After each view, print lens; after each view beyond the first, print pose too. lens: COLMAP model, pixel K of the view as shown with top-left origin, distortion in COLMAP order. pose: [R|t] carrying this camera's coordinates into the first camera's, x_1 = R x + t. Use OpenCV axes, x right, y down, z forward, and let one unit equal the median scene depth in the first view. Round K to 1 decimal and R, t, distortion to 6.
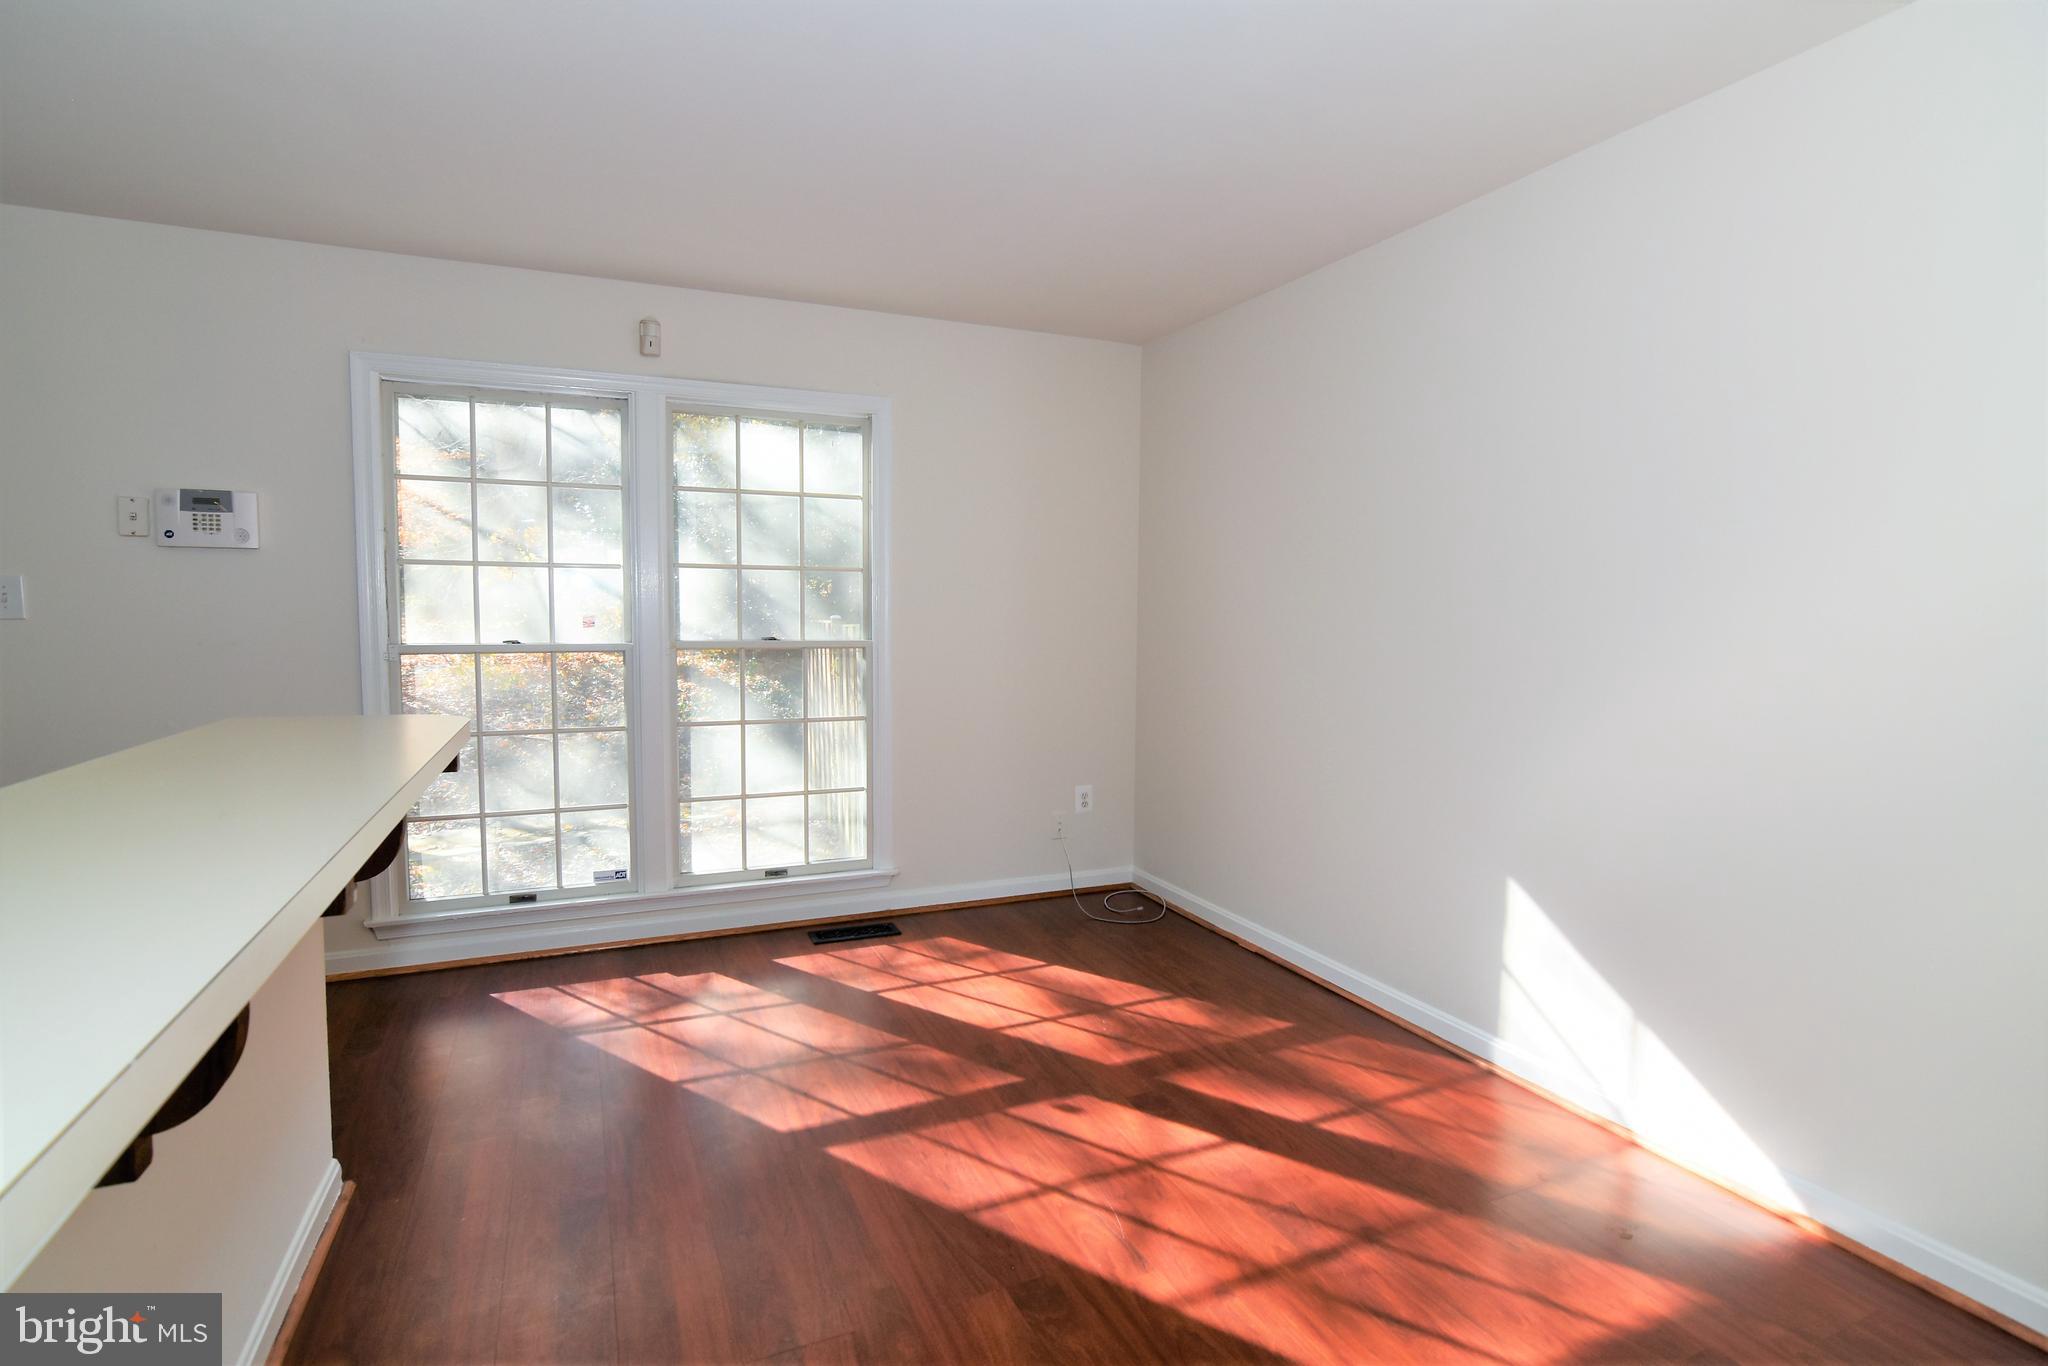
lens RADIAL K [[1001.2, 0, 1029.9], [0, 1001.2, 685.3], [0, 0, 1]] dist [-0.030234, 0.008999]
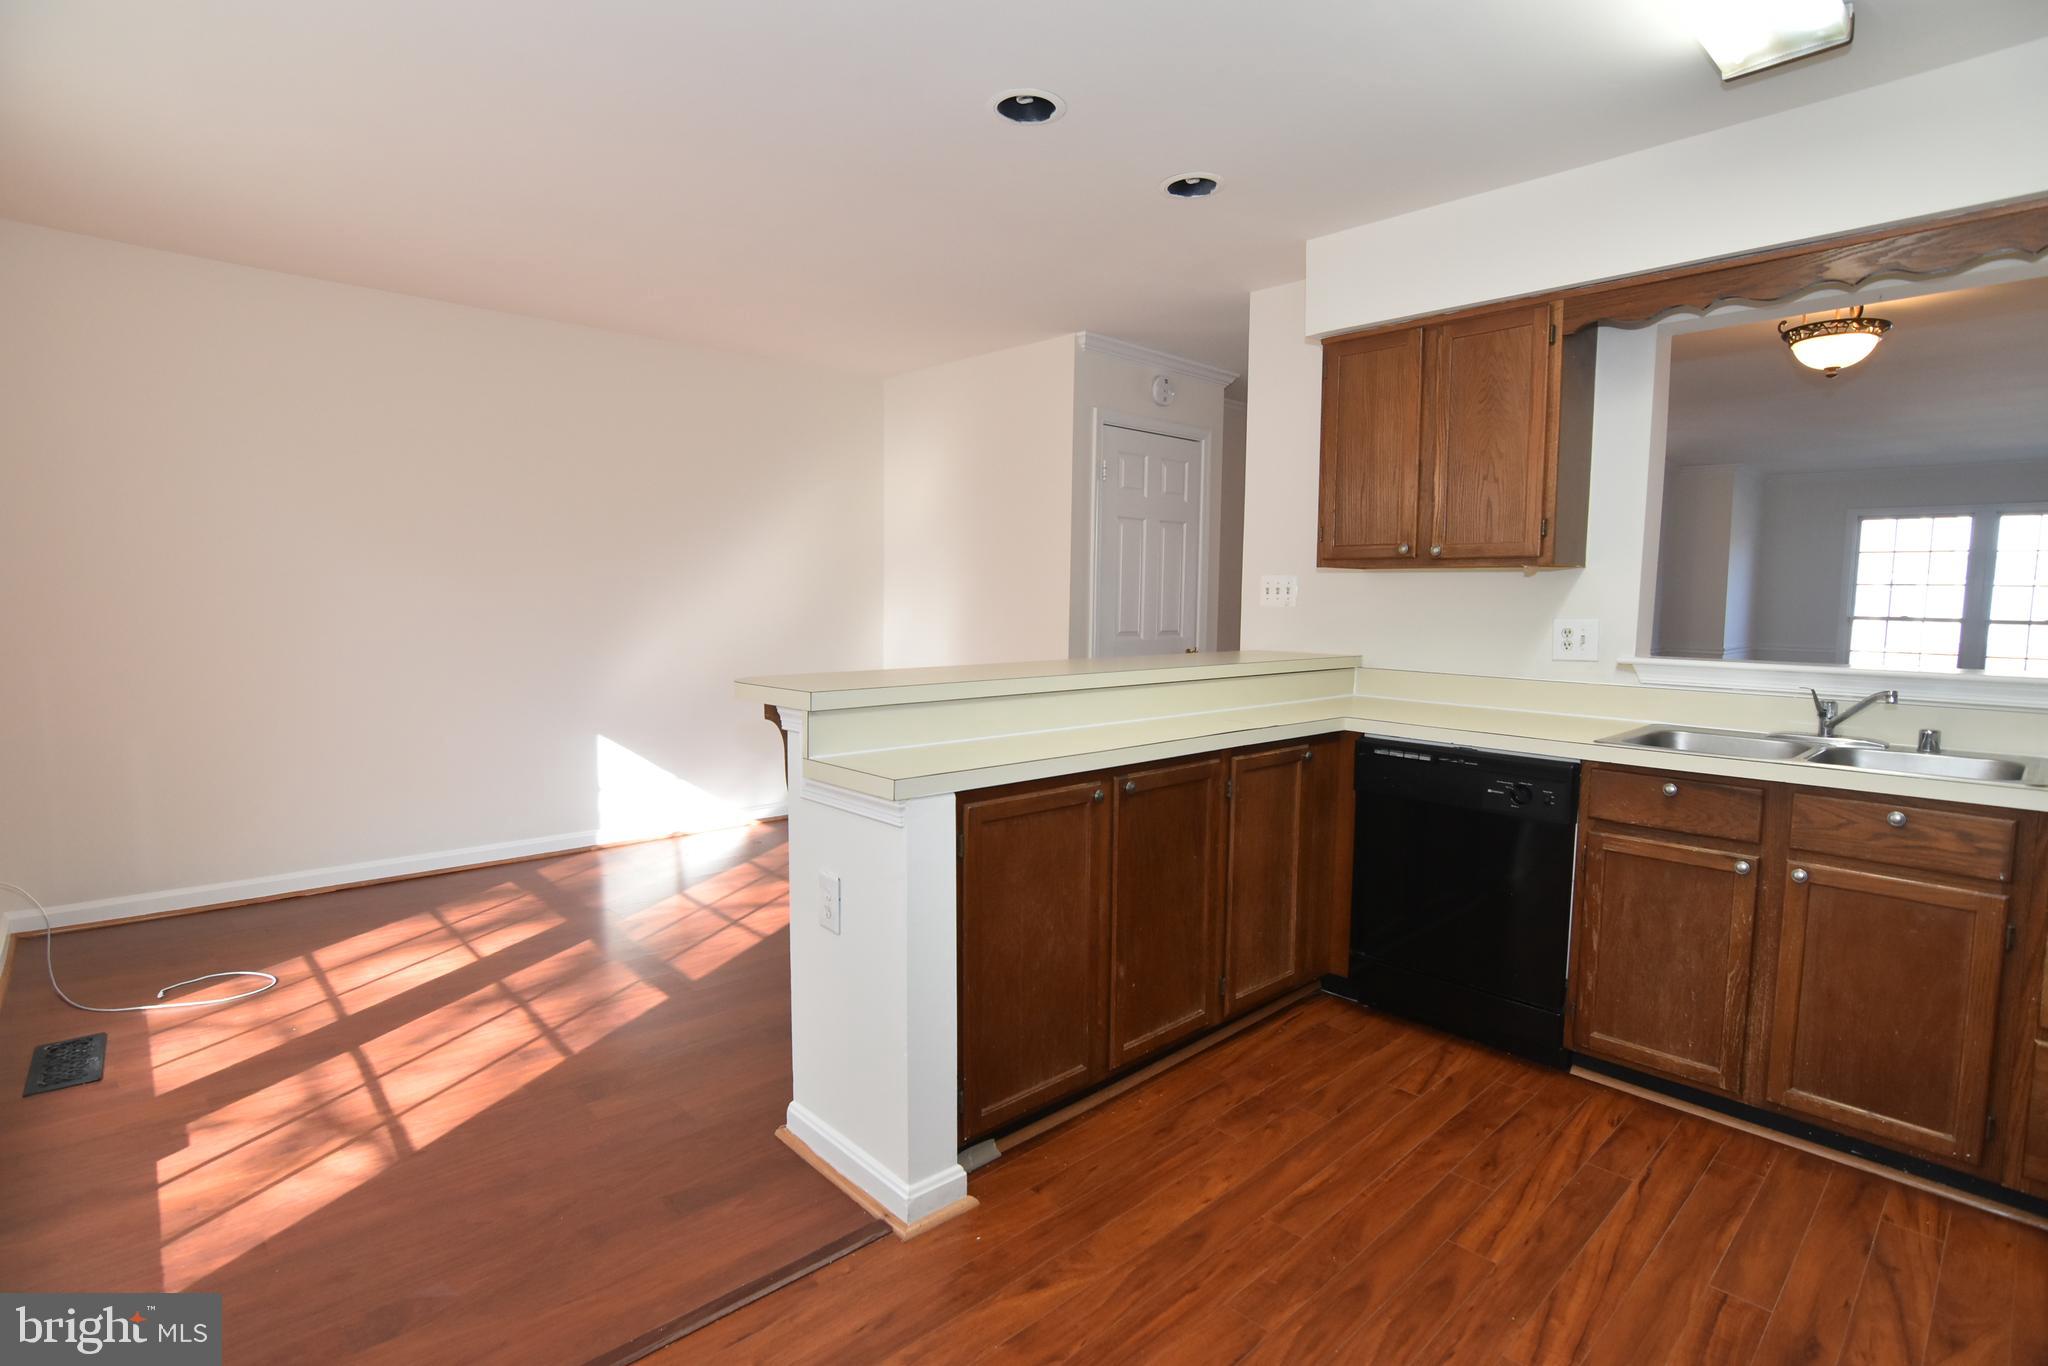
lens RADIAL K [[1001.2, 0, 1022.6], [0, 1001.2, 686.3], [0, 0, 1]] dist [-0.030234, 0.008999]
pose [[-0.331953, -0.096383, 0.938359, -1.252404], [0.048932, 0.991668, 0.119168, -0.058136], [-0.942026, 0.085474, -0.324471, 0.769008]]
